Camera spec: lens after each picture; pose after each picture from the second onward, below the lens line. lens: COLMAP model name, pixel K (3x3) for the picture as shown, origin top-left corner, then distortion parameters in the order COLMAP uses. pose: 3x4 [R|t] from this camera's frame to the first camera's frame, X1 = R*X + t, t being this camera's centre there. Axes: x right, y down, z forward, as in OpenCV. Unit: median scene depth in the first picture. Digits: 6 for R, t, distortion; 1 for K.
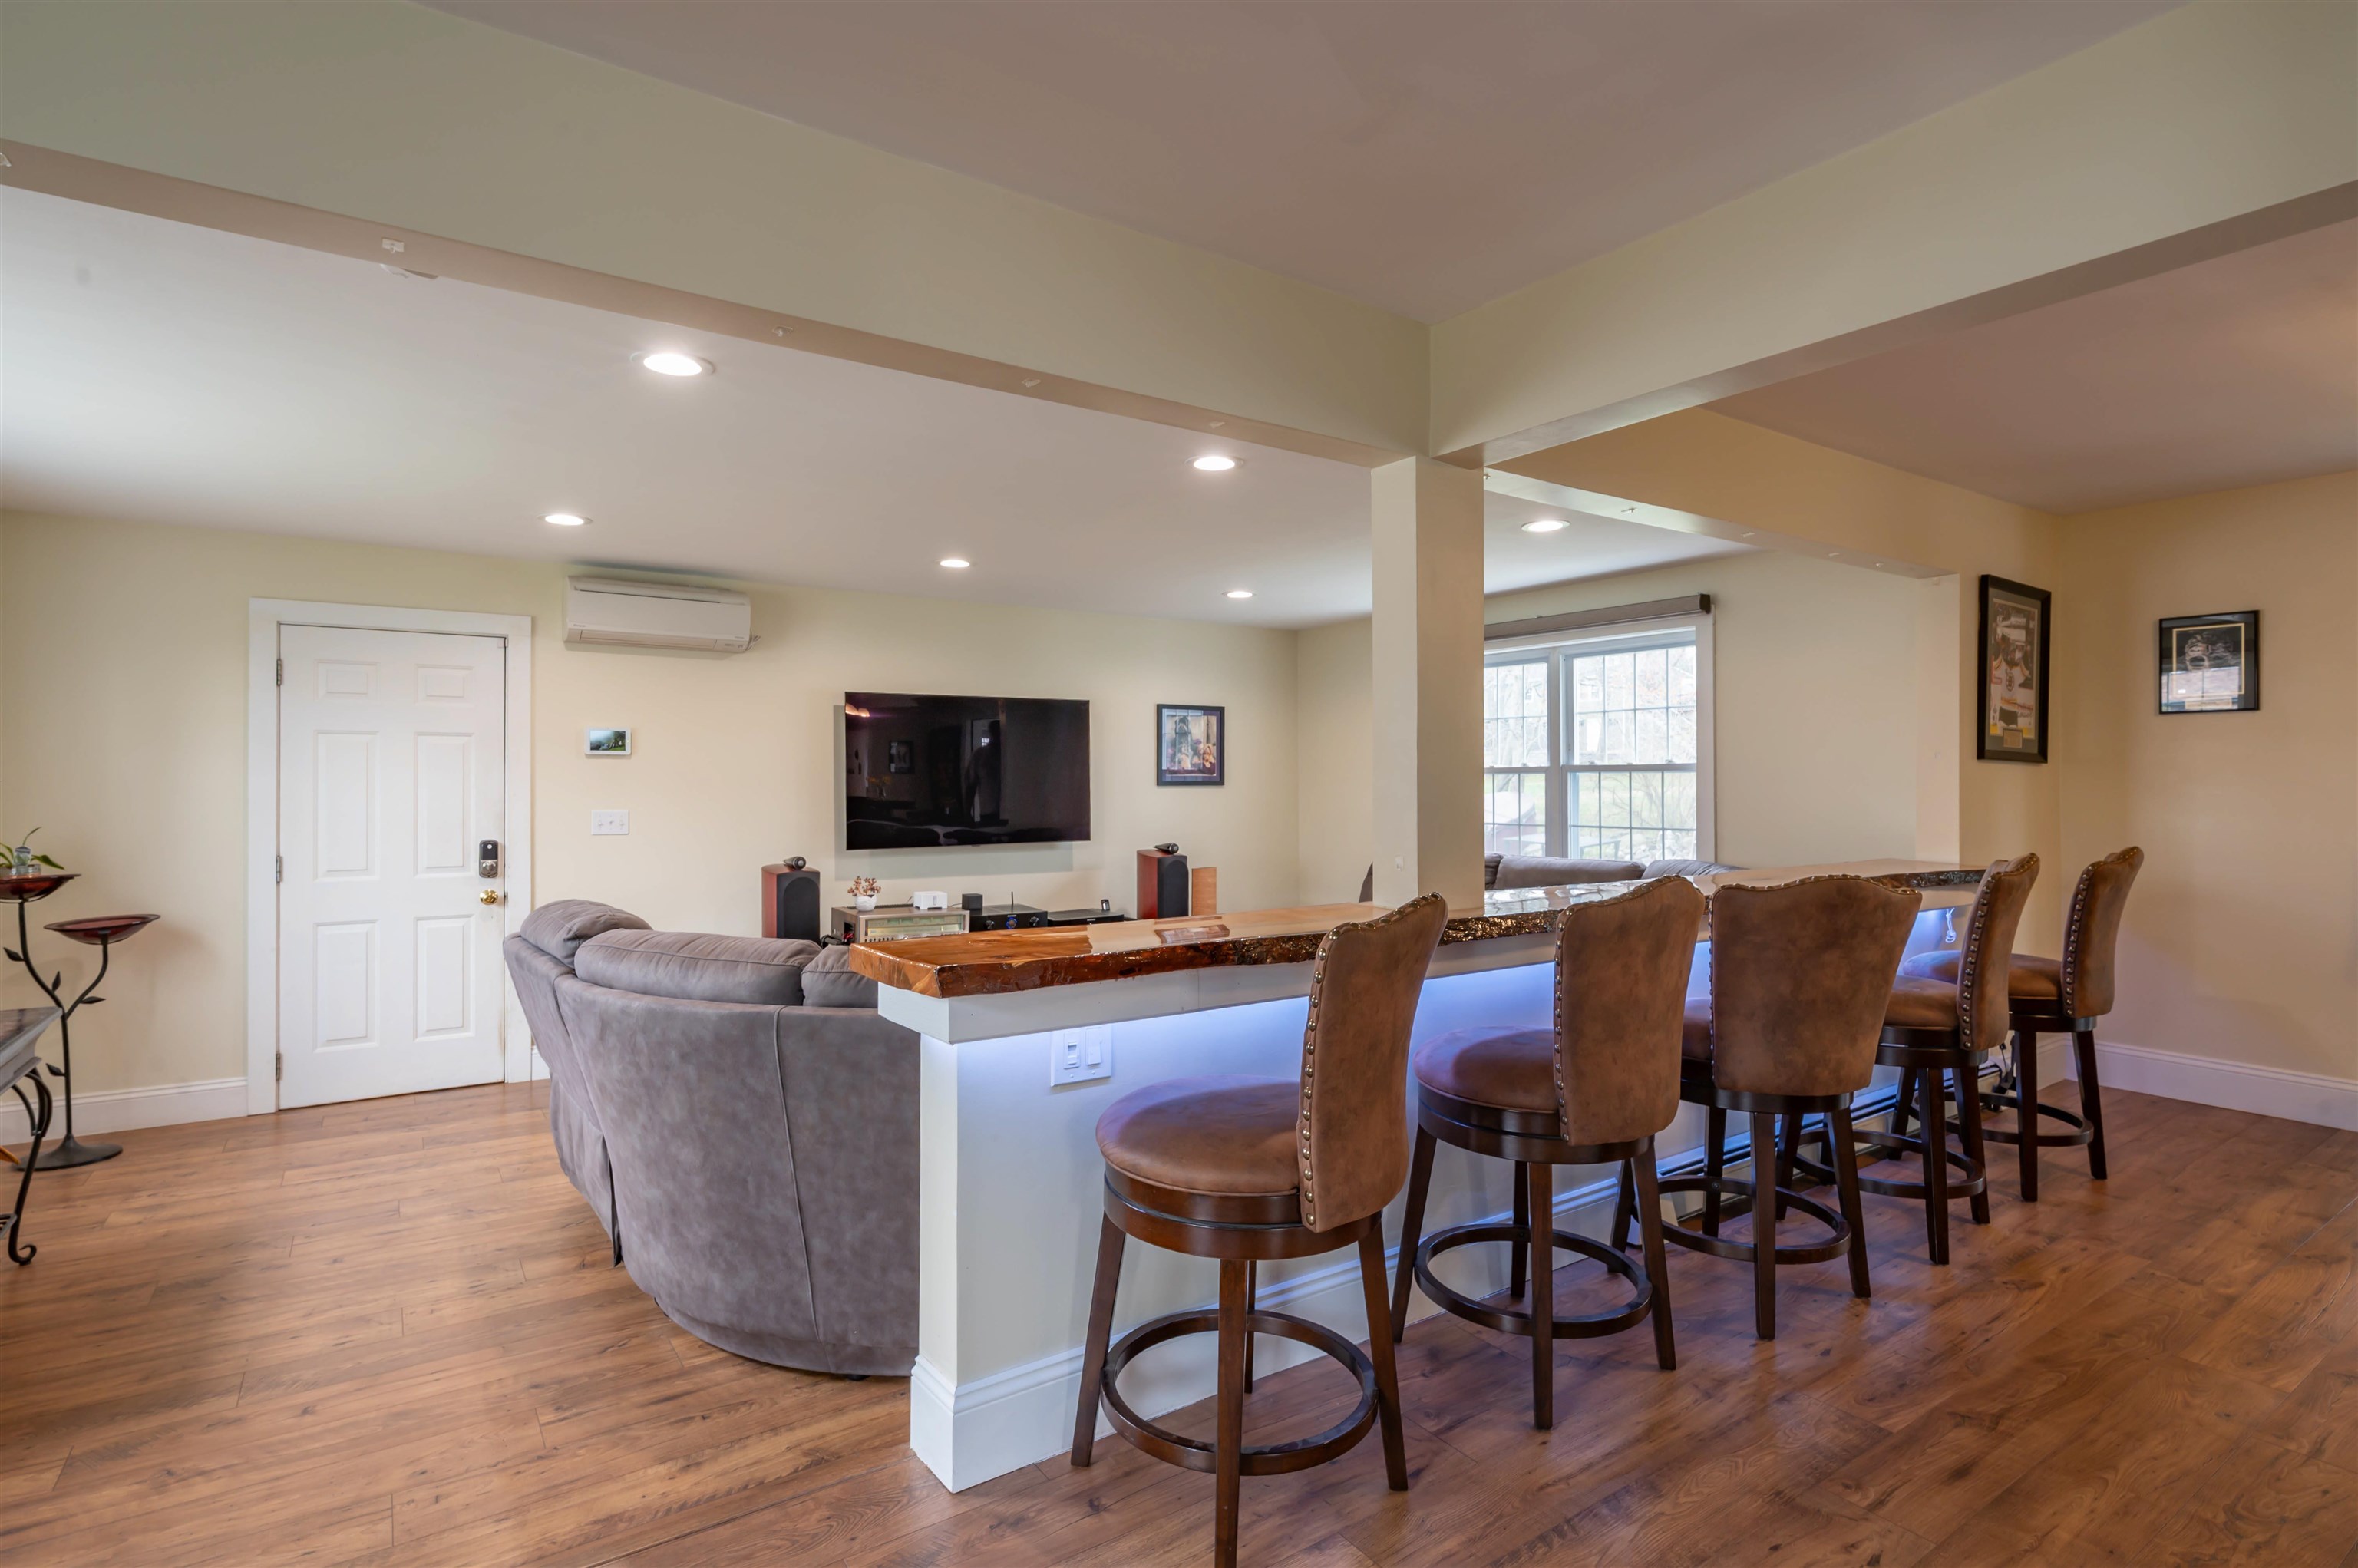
lens RADIAL K [[1196.3, 0, 1175.2], [0, 1196.3, 784.3], [0, 0, 1]] dist [0.005766, -0.000090]
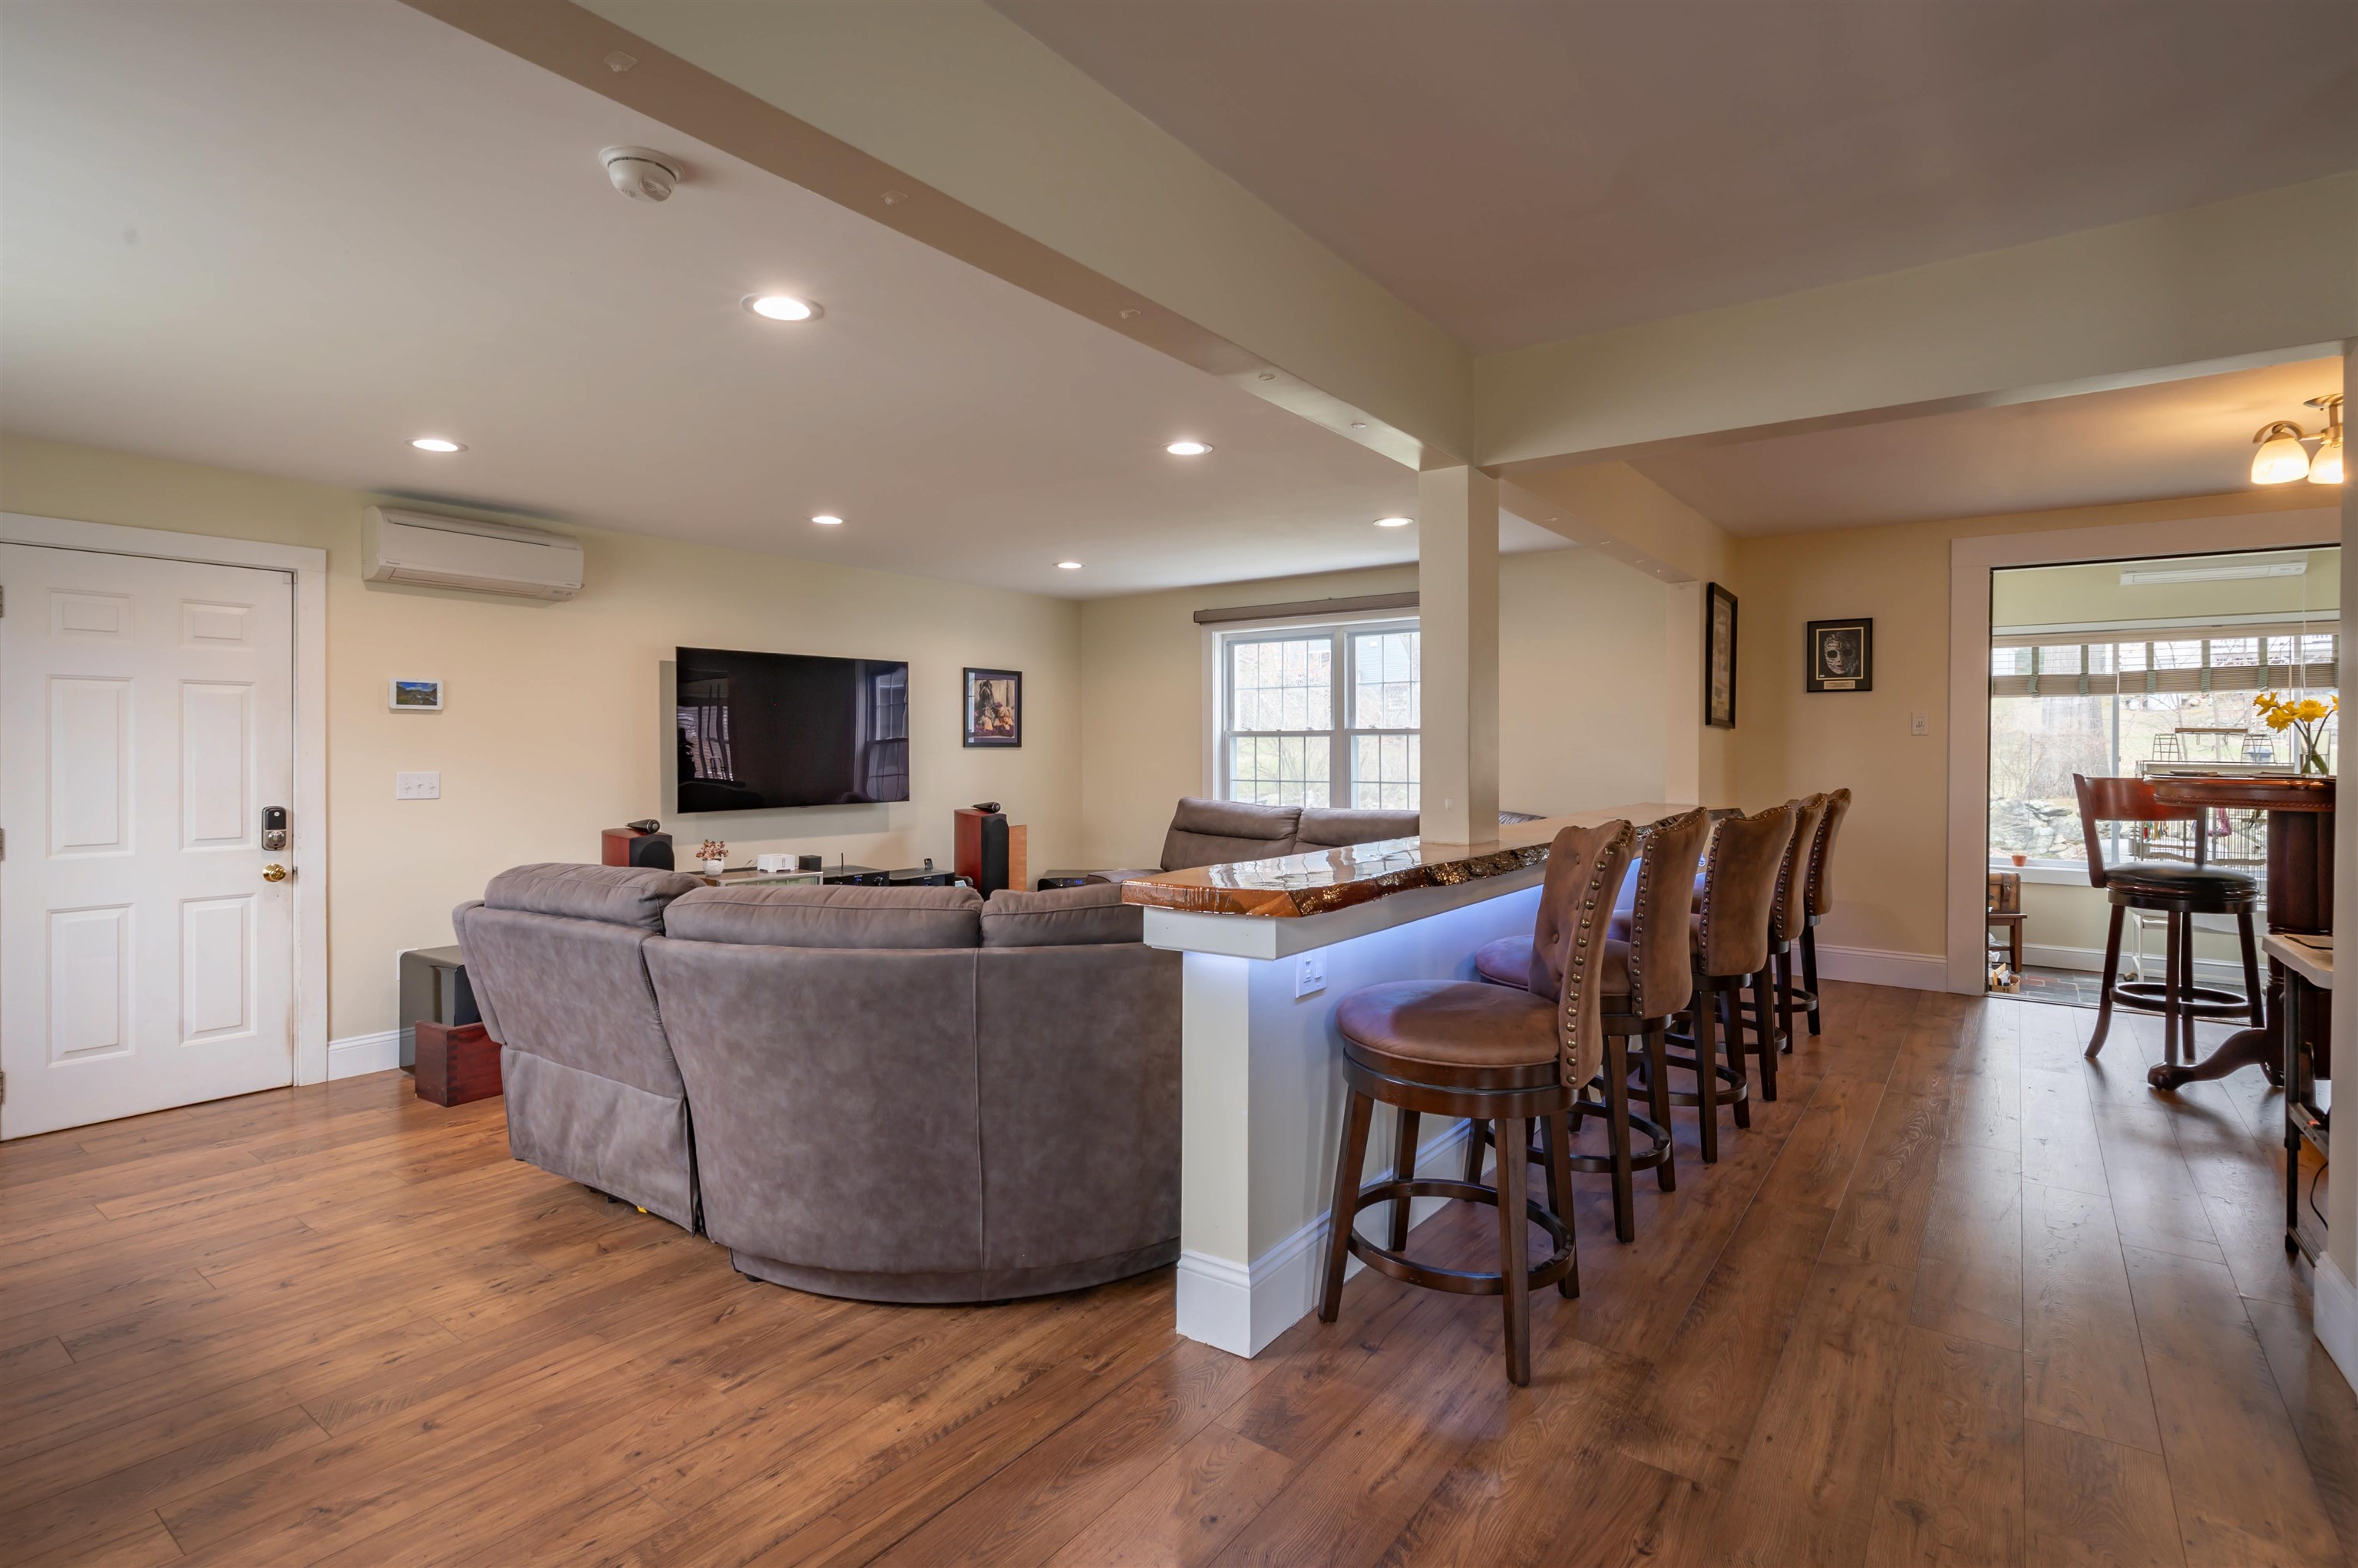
lens RADIAL K [[1196.3, 0, 1105.3], [0, 1196.3, 752.8], [0, 0, 1]] dist [0.005766, -0.000090]
pose [[0.945124, 0.000459, 0.326712, -0.379748], [-0.000440, 1.000000, -0.000132, 0.010305], [-0.326712, -0.000019, 0.945124, -0.014235]]
